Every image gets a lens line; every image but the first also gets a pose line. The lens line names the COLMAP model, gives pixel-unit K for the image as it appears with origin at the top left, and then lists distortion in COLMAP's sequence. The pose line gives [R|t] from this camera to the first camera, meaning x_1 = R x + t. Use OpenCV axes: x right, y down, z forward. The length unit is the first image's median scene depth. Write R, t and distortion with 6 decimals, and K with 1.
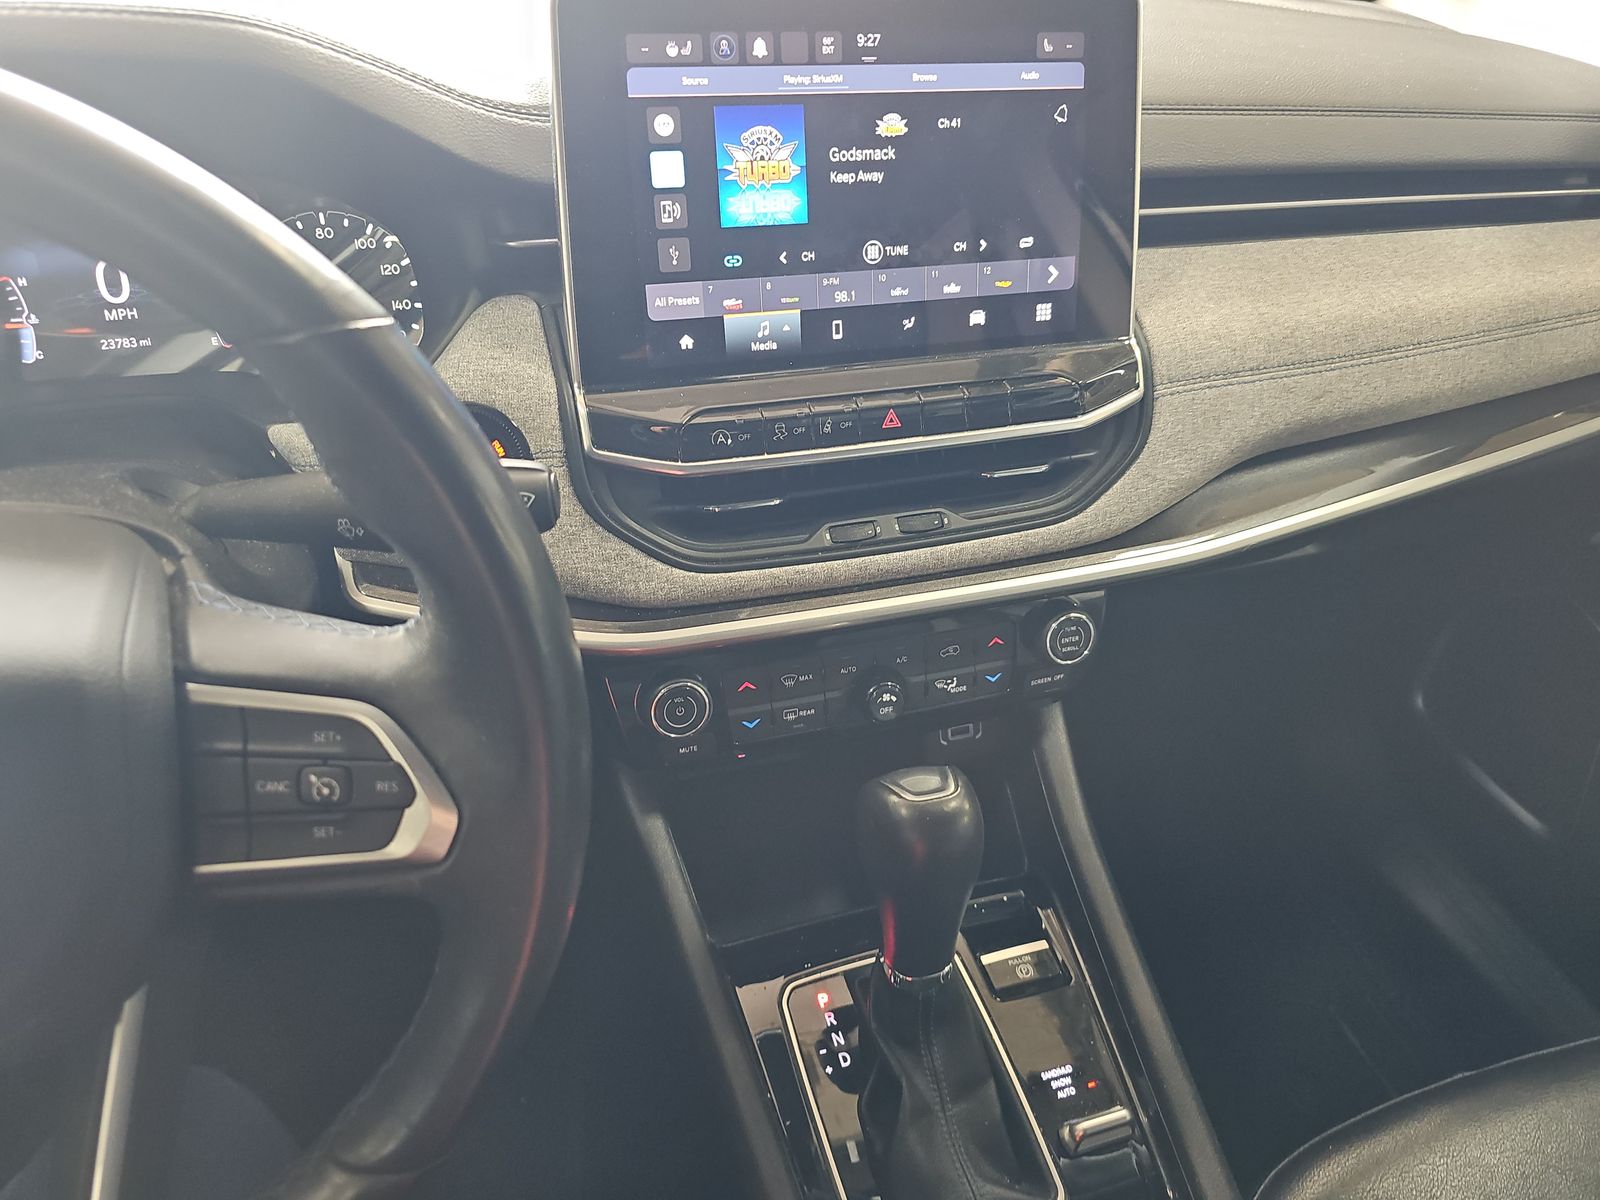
lens RADIAL K [[1051.8, 0, 775.6], [0, 1051.8, 580.4], [0, 0, 1]] dist [0.054963, -0.043597]
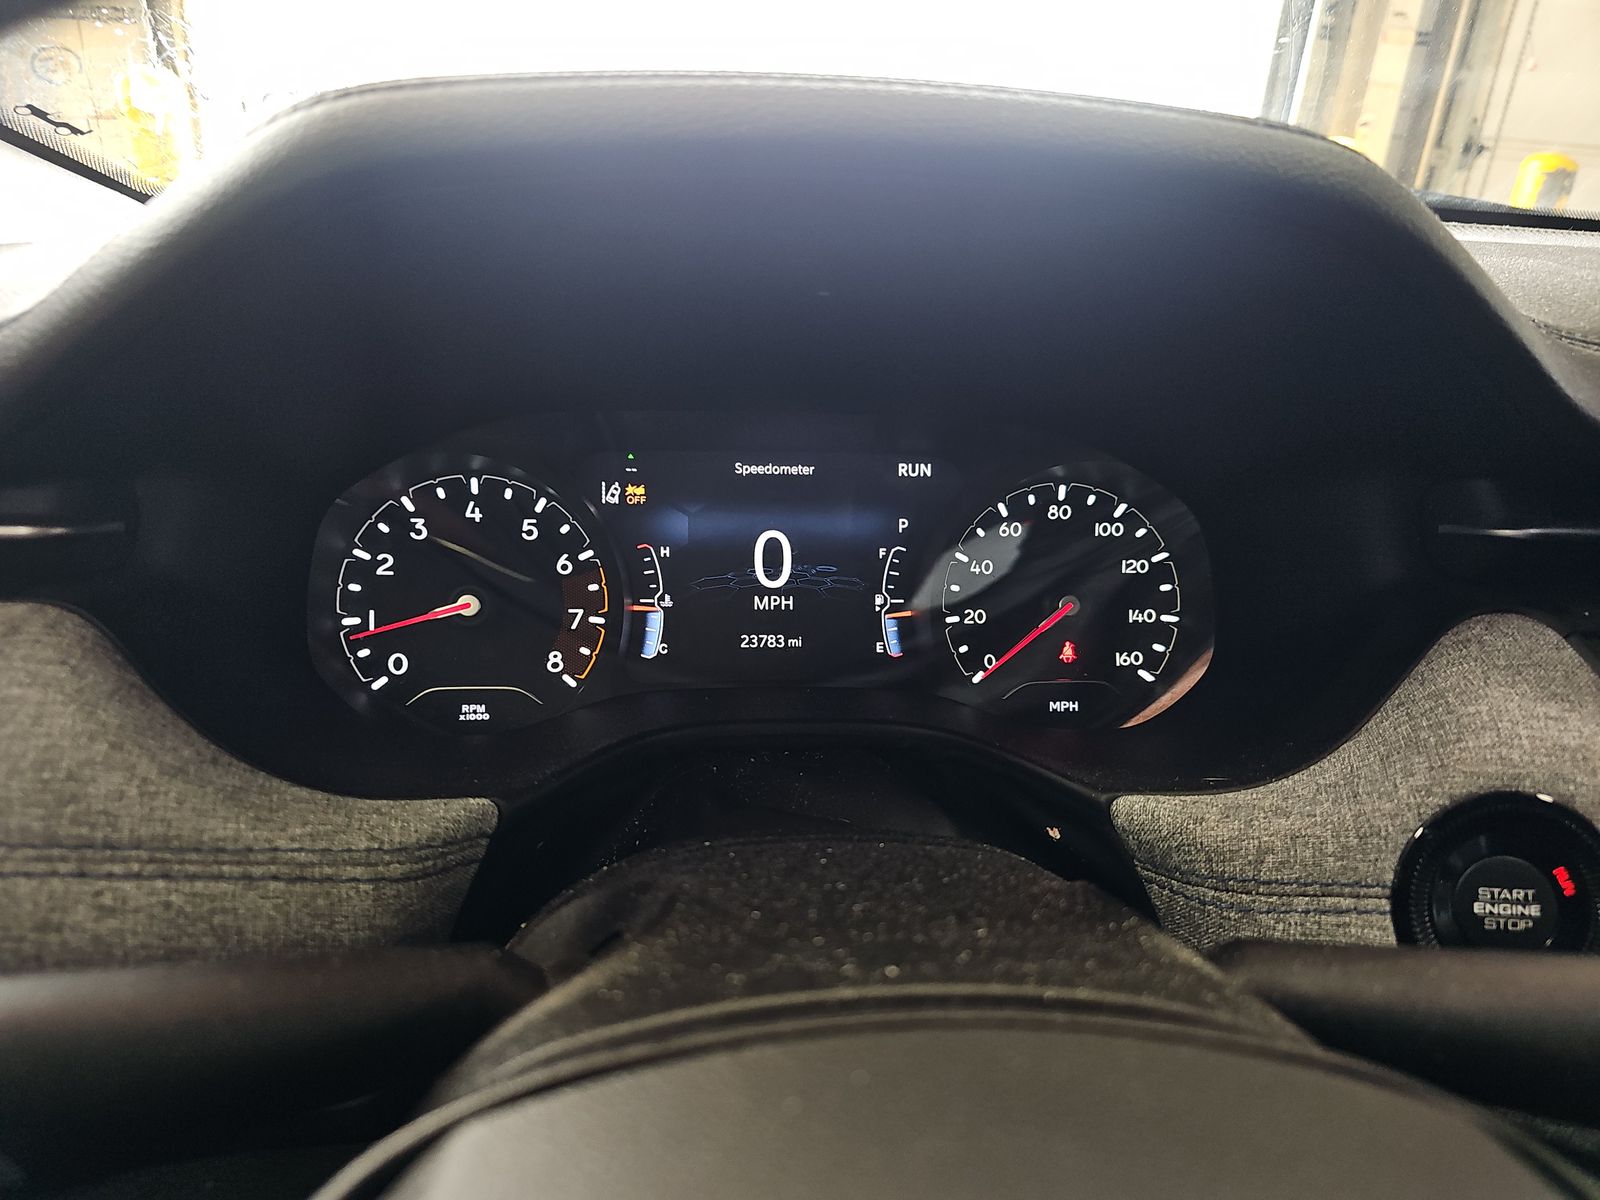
lens RADIAL K [[1051.8, 0, 795.4], [0, 1051.8, 605.2], [0, 0, 1]] dist [0.054963, -0.043597]
pose [[0.982726, 0.072091, -0.170448, -0.543410], [-0.116610, 0.956388, -0.267815, -0.066133], [0.143708, 0.283065, 0.948273, 0.370902]]
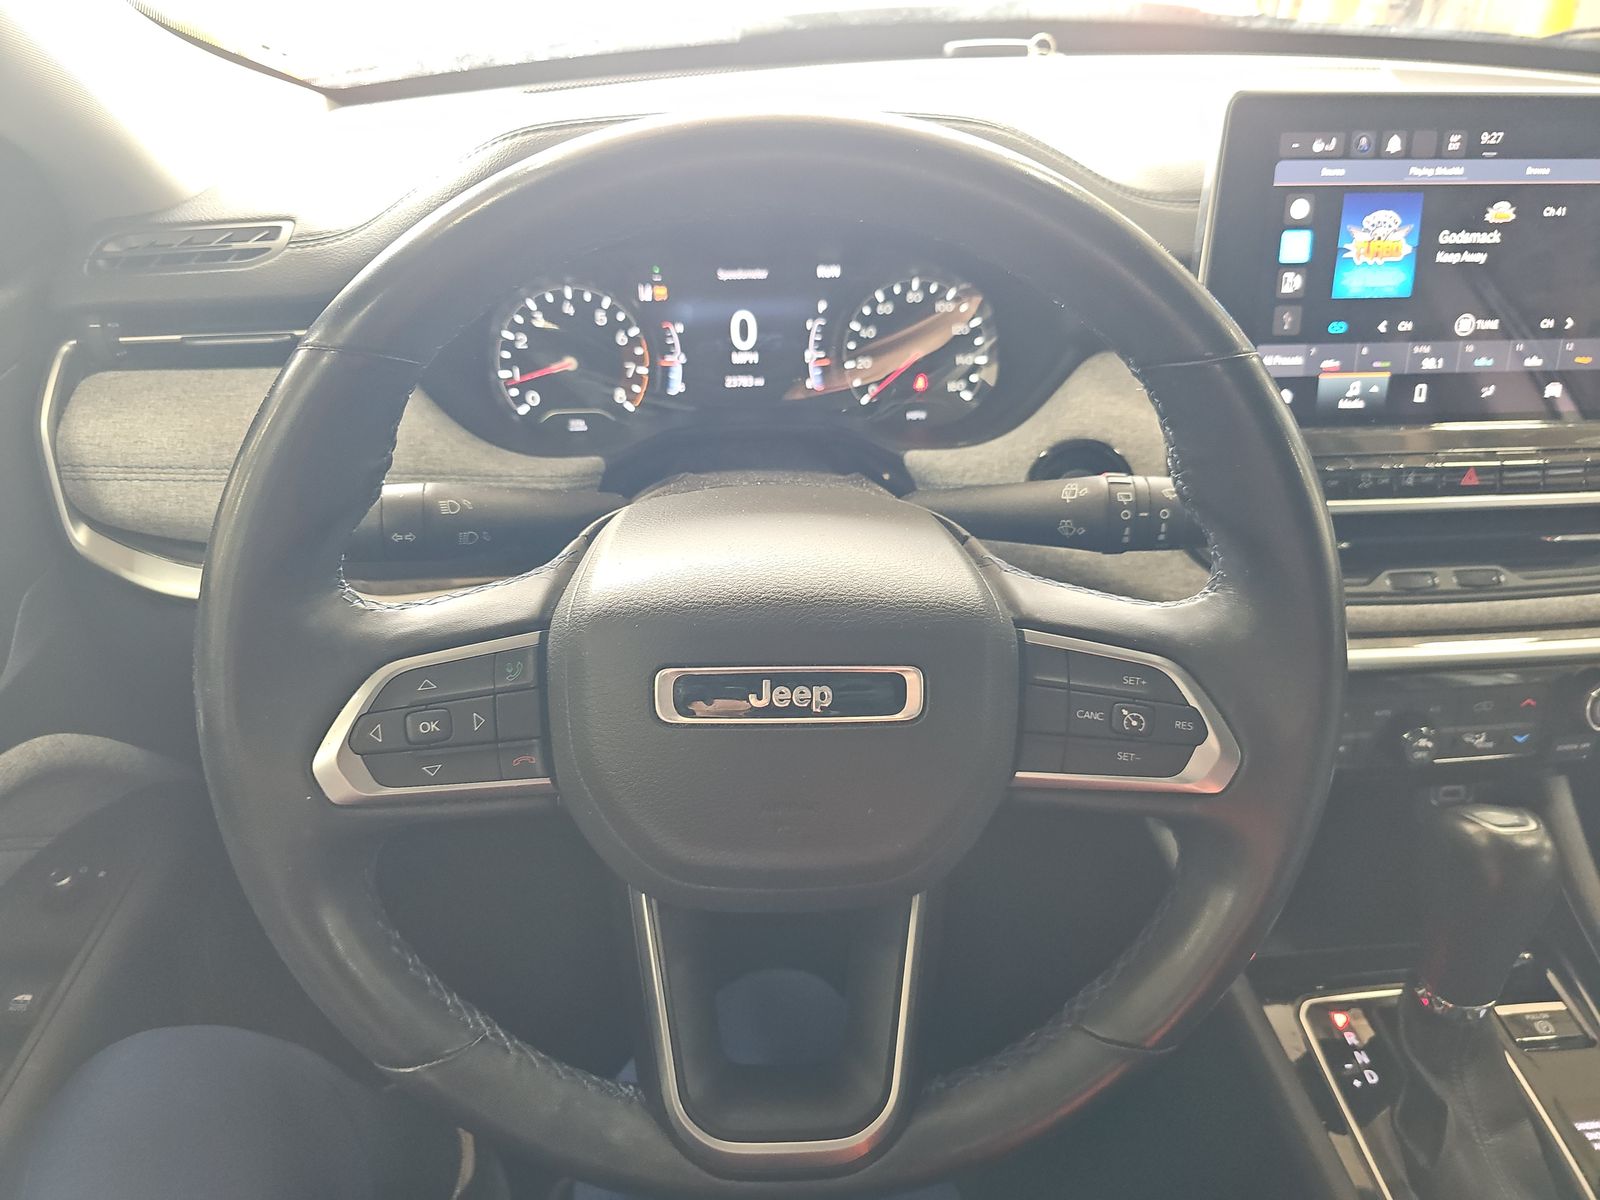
lens RADIAL K [[1051.8, 0, 794.4], [0, 1051.8, 596.0], [0, 0, 1]] dist [0.054963, -0.043597]
pose [[0.979038, 0.087282, -0.184028, -0.354393], [-0.098201, 0.993856, -0.051061, 0.090050], [0.178441, 0.068063, 0.981594, -0.182334]]
